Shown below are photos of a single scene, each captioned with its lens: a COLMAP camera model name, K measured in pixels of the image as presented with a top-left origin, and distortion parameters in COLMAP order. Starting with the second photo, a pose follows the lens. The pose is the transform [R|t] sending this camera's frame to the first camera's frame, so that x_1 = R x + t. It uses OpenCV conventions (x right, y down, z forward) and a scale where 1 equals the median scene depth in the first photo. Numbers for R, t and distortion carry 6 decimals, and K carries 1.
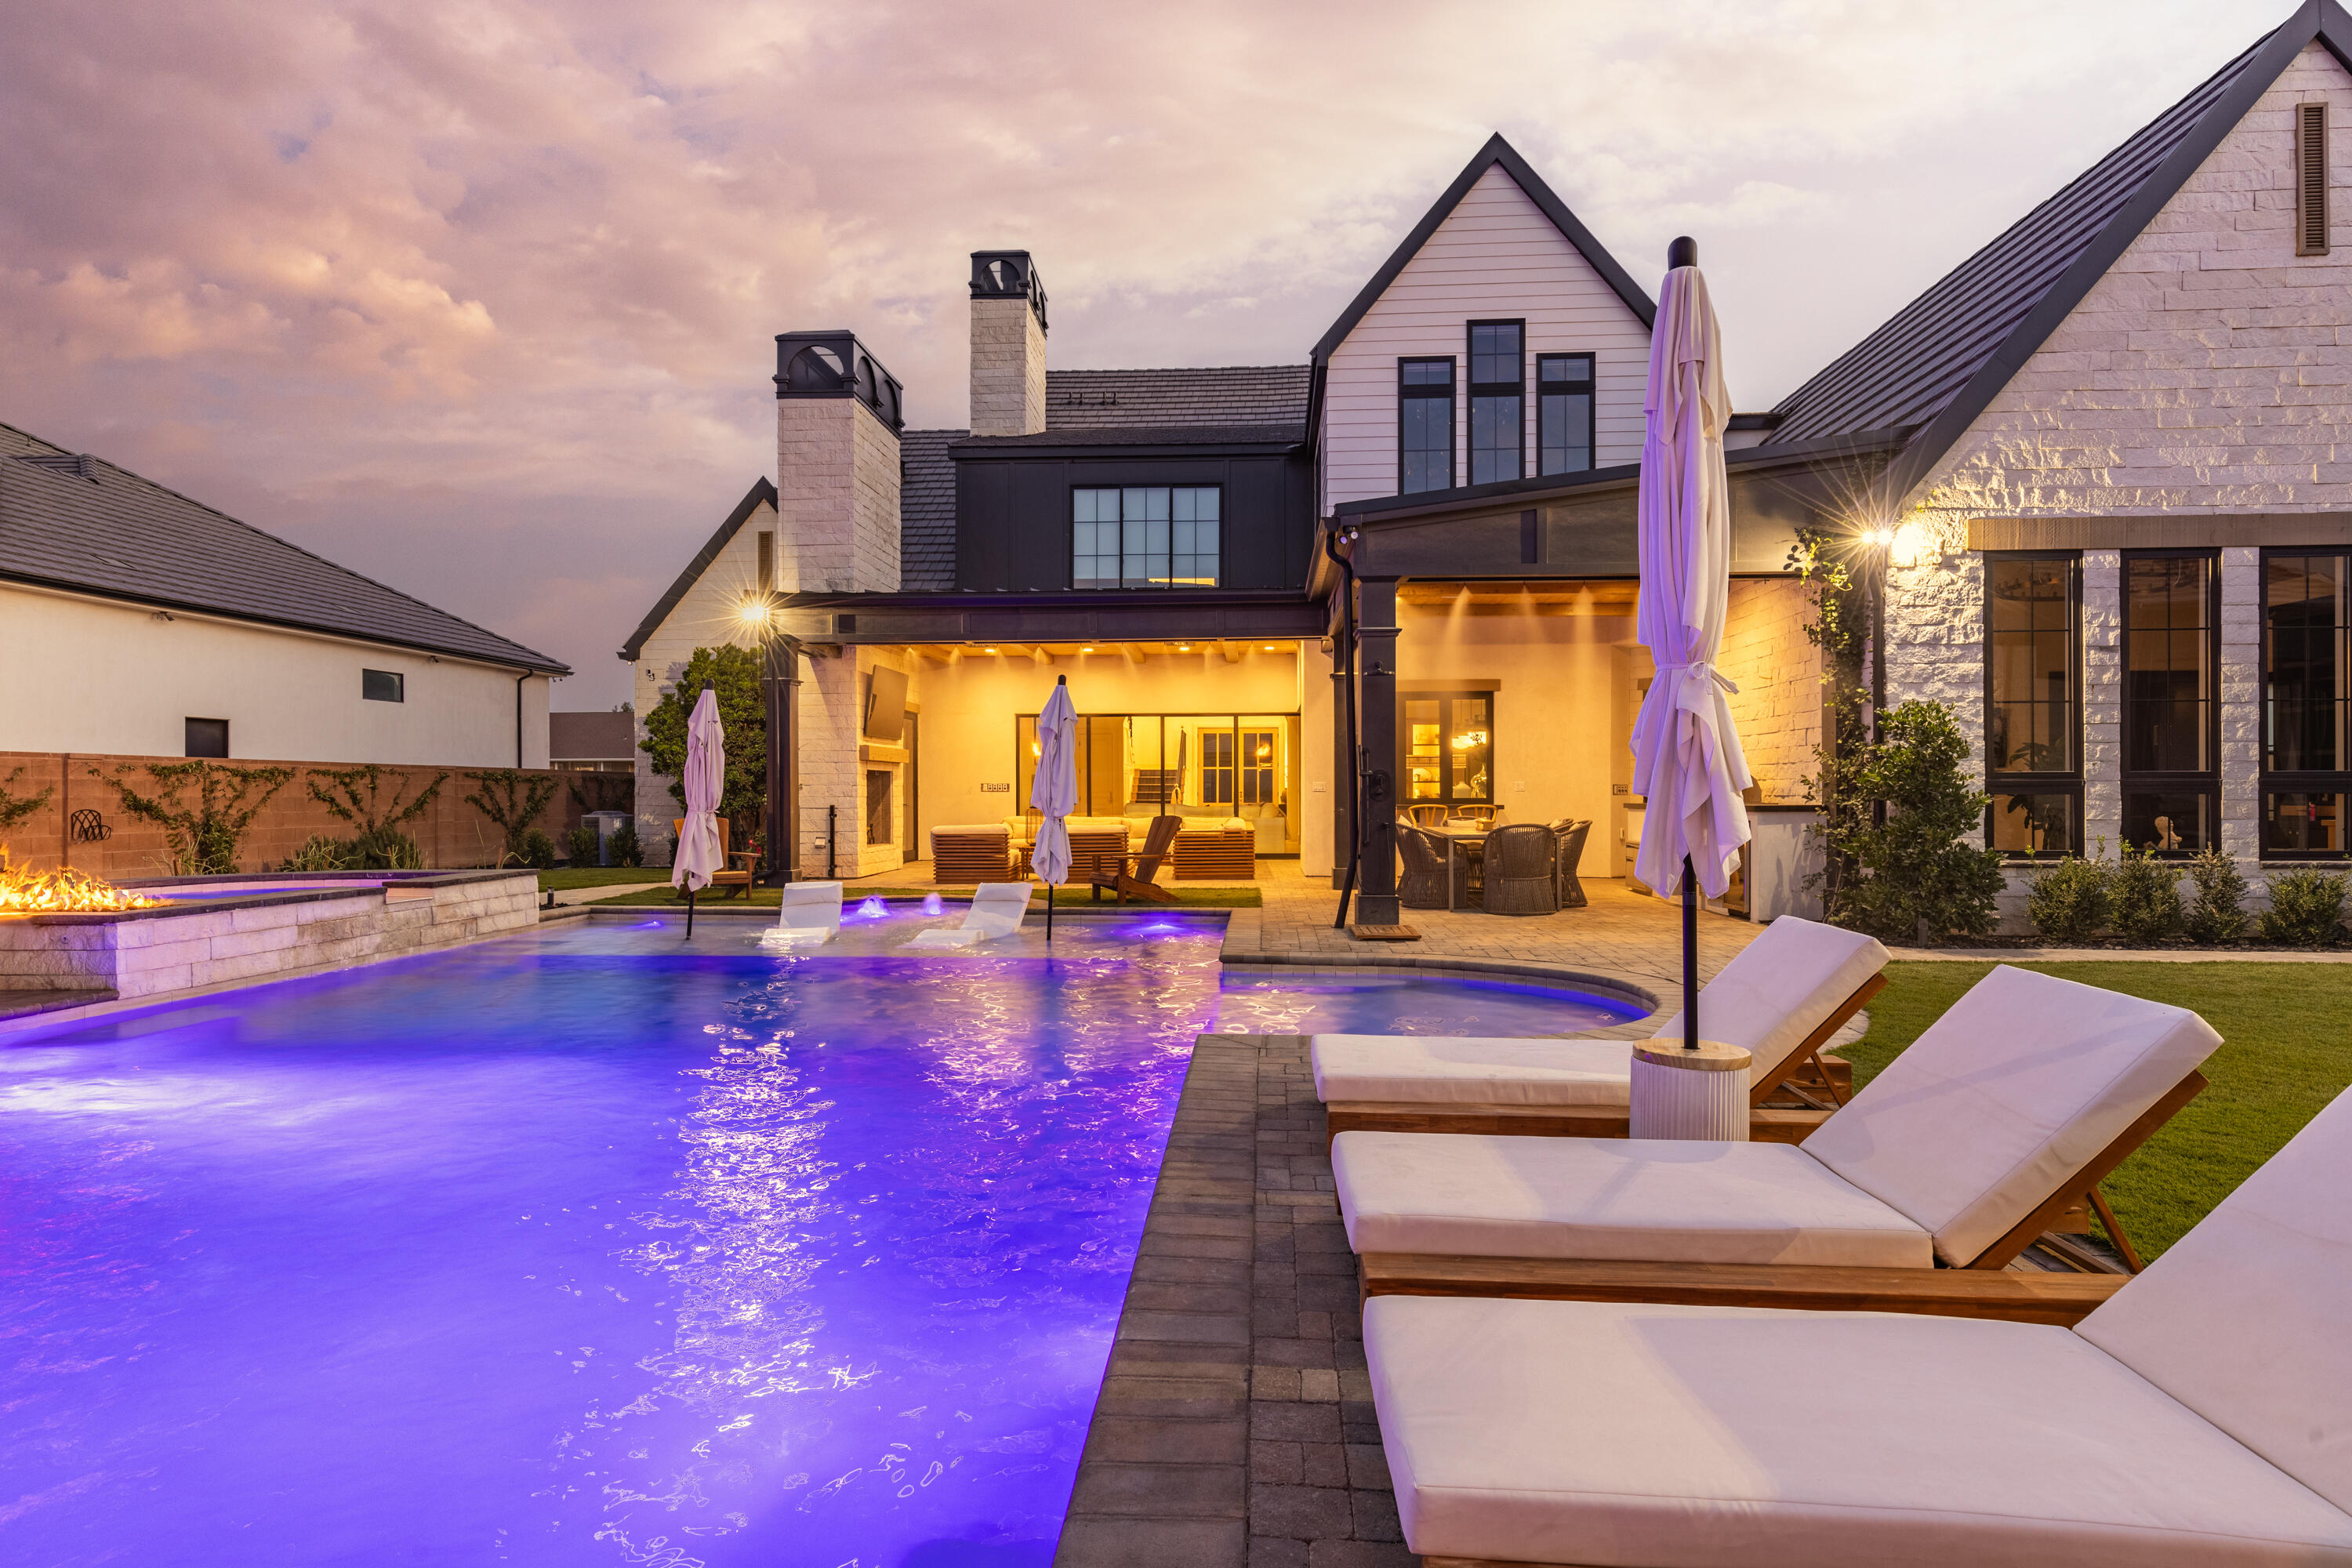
lens RADIAL K [[1293.6, 0, 1176.0], [0, 1293.6, 784.0], [0, 0, 1]] dist [0.003807, 0.001654]
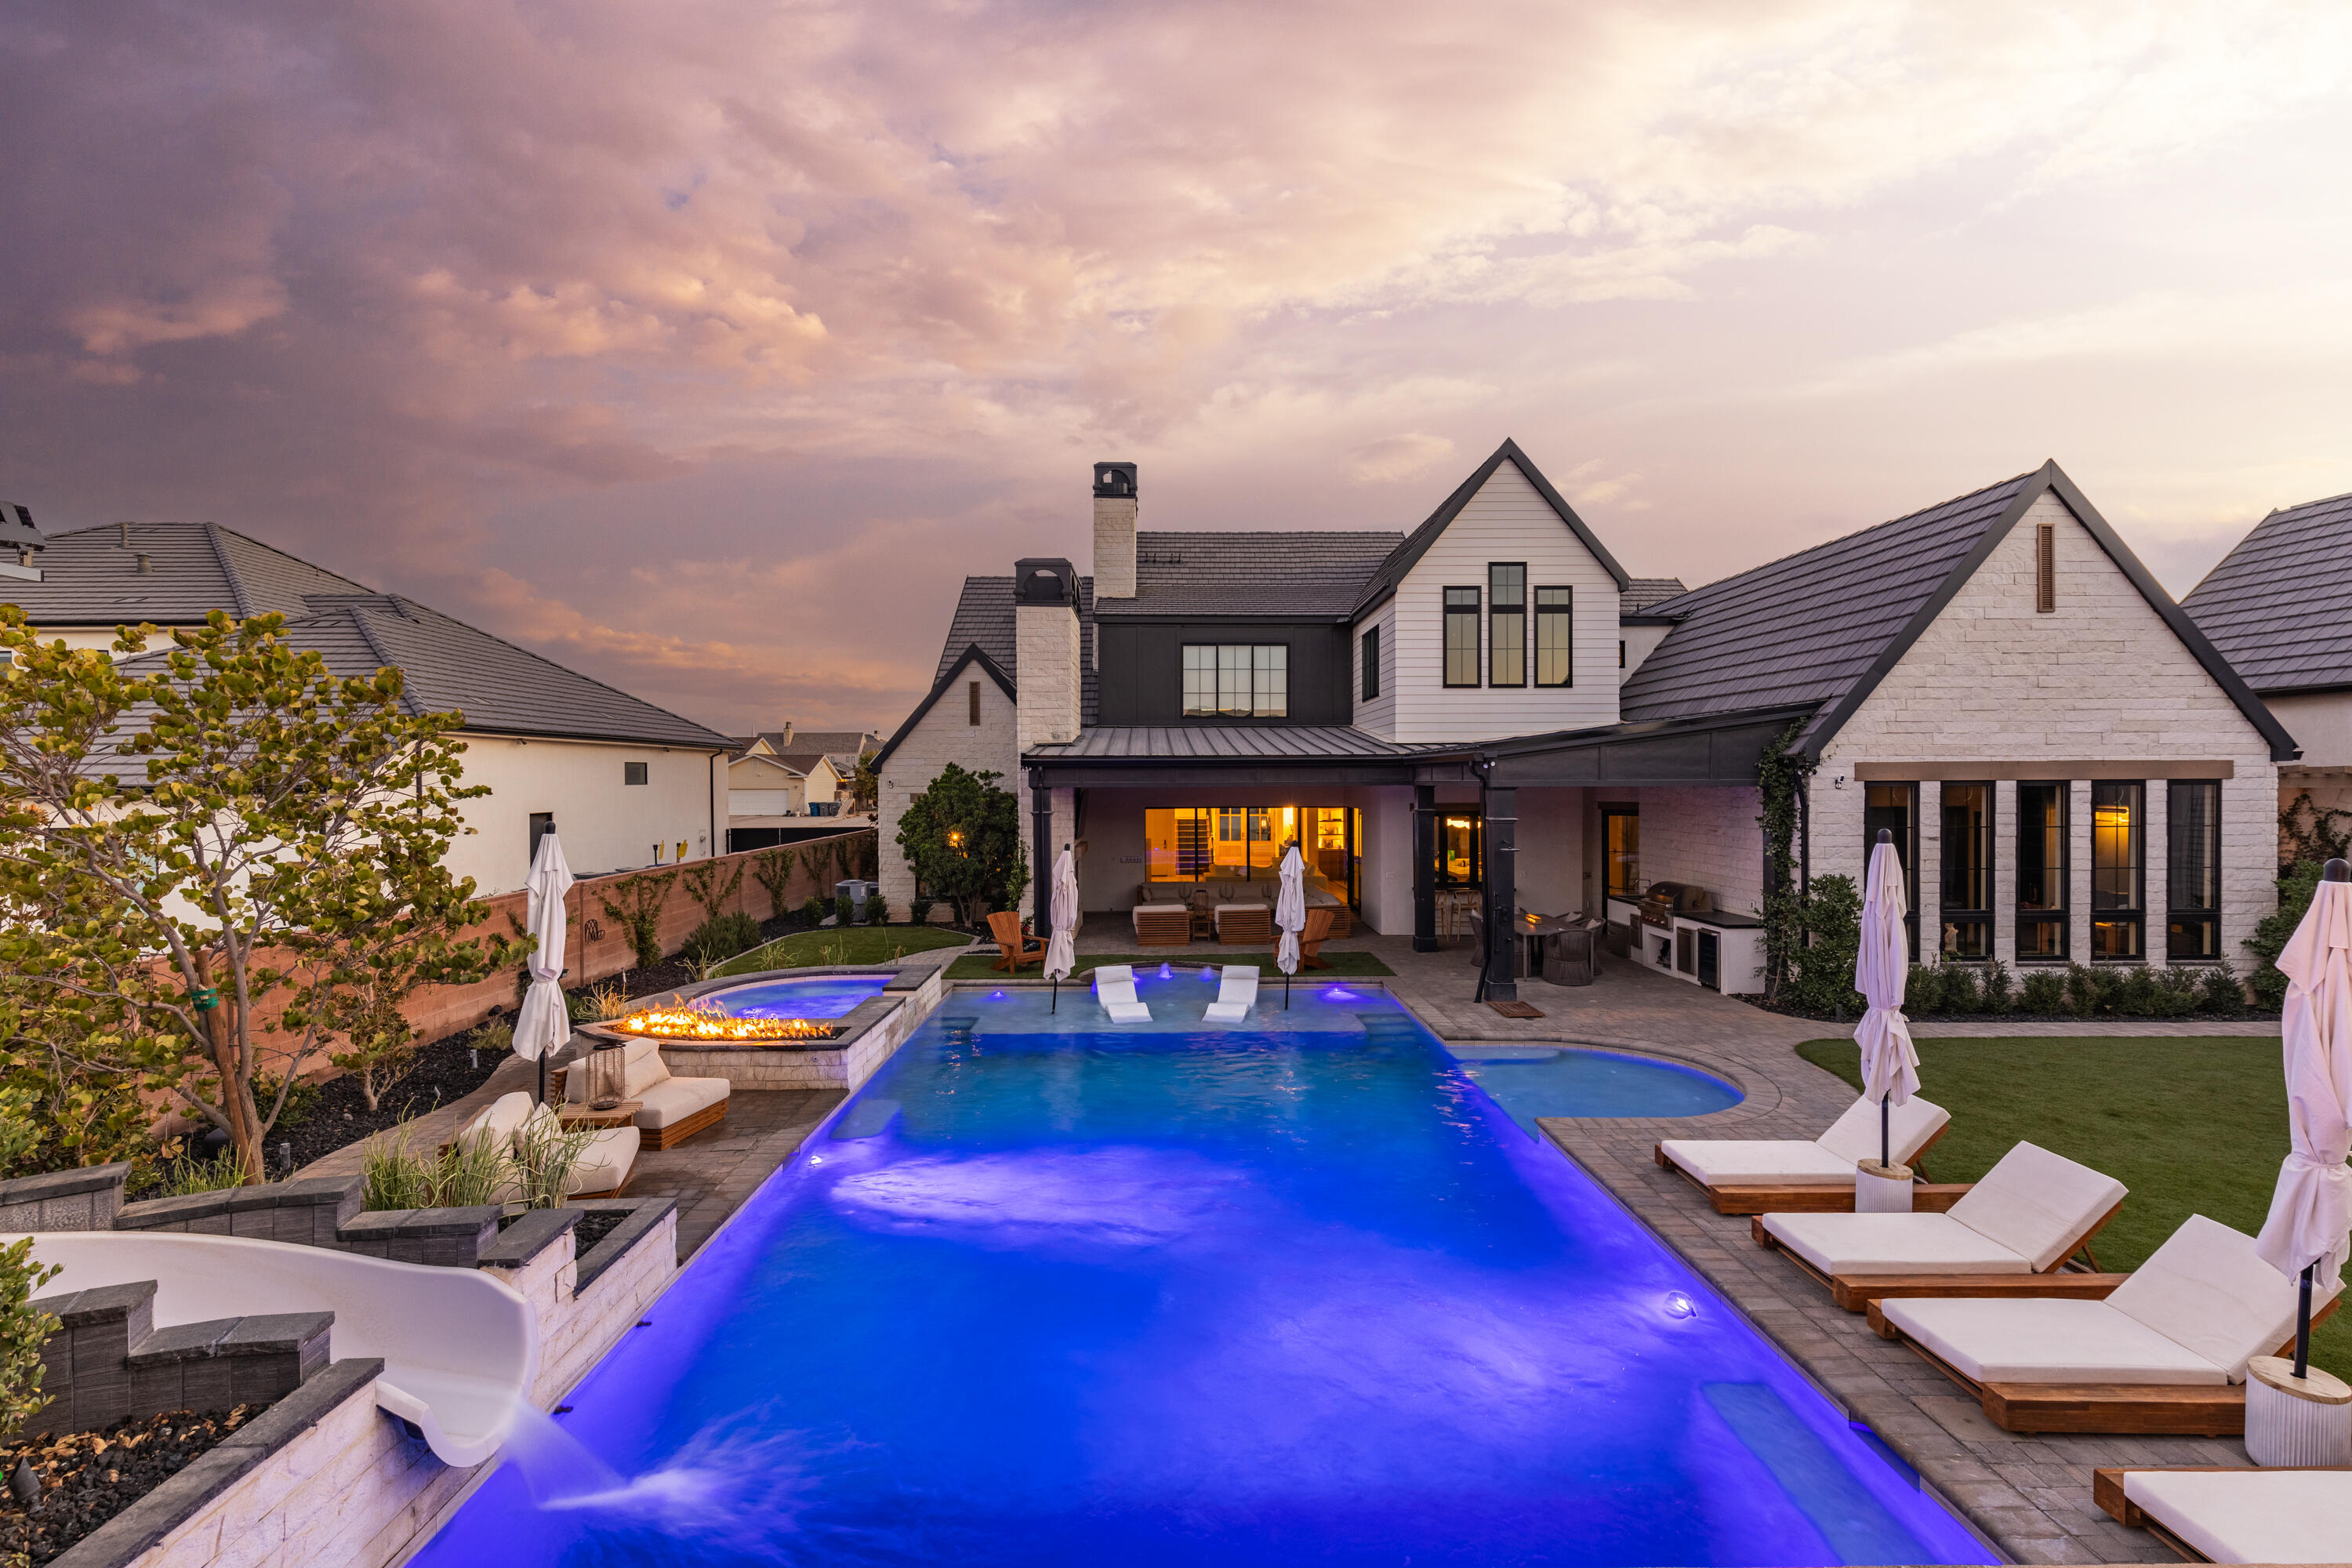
lens RADIAL K [[1053.3, 0, 1176.0], [0, 1053.3, 784.0], [0, 0, 1]] dist [0.006412, -0.001083]
pose [[0.996355, -0.002877, 0.085250, -0.272869], [0.001869, 0.999927, 0.011906, -0.134602], [-0.085278, -0.011703, 0.996288, -0.208721]]
